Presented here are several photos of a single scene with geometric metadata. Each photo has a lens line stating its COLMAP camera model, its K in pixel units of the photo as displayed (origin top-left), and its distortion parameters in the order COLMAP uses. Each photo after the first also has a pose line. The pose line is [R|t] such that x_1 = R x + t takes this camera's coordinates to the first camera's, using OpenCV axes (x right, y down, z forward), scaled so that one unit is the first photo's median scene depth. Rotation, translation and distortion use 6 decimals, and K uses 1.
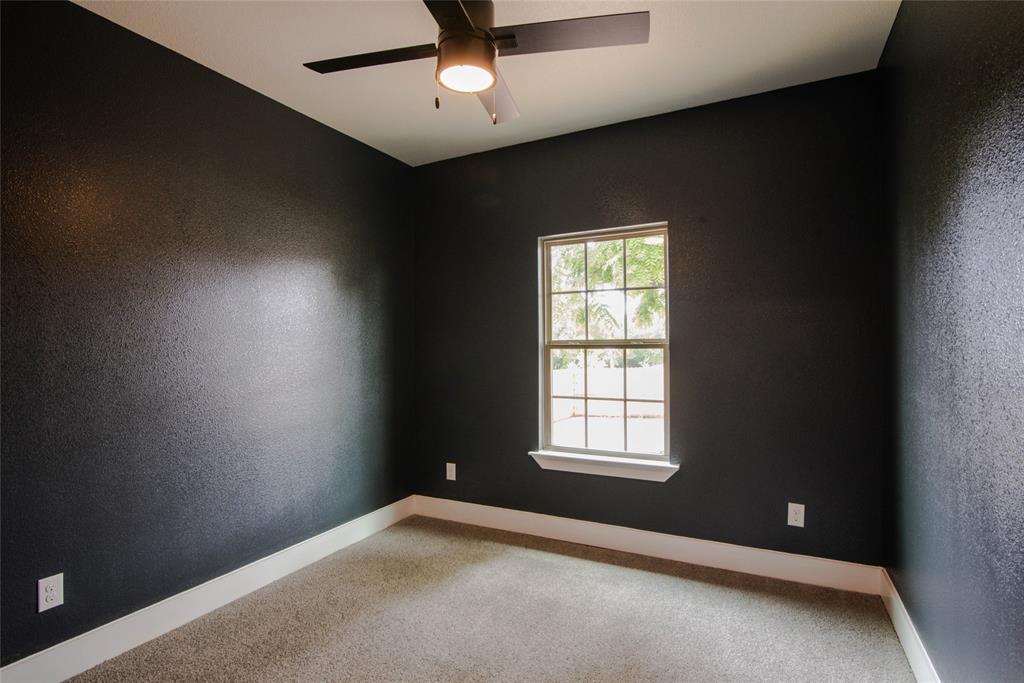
lens RADIAL K [[450.5, 0, 512.8], [0, 450.5, 348.0], [0, 0, 1]] dist [-0.035206, 0.000134]
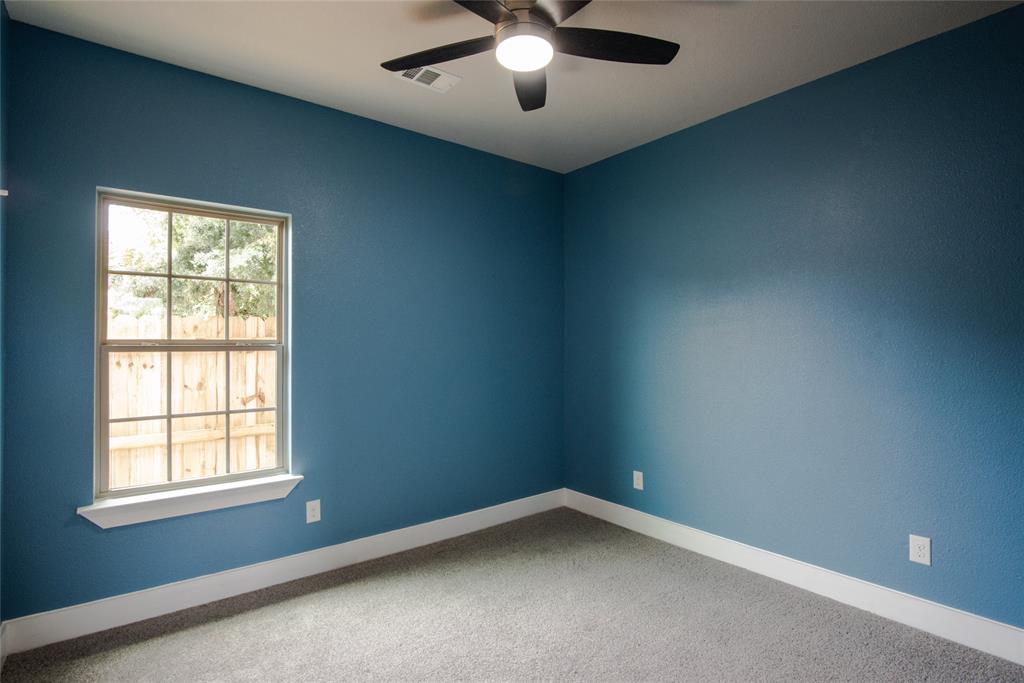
lens RADIAL K [[467.9, 0, 509.9], [0, 467.9, 340.6], [0, 0, 1]] dist [-0.001761, -0.000386]
pose [[0.504352, 0.010578, 0.863434, -0.235915], [0.005800, 0.999861, -0.015637, -0.000406], [-0.863479, 0.012895, 0.504220, 0.111035]]
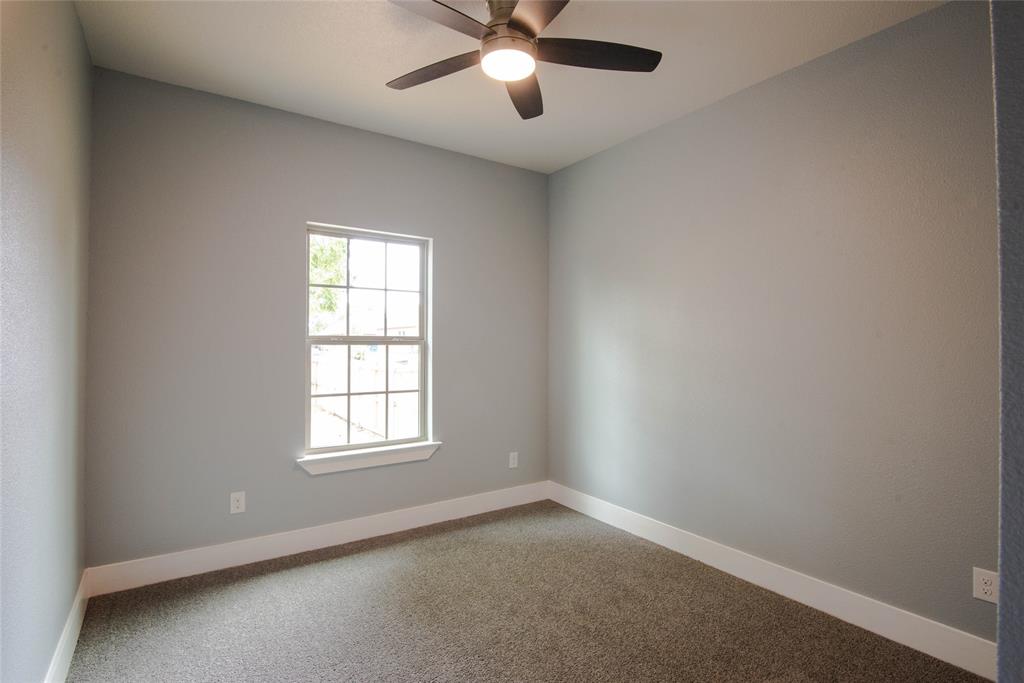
lens RADIAL K [[450.5, 0, 448.7], [0, 450.5, 338.0], [0, 0, 1]] dist [-0.035206, 0.000134]
pose [[0.577269, 0.012795, 0.816454, -0.541076], [-0.001599, 0.999893, -0.014539, 0.001562], [-0.816553, 0.007088, 0.577227, 0.252644]]
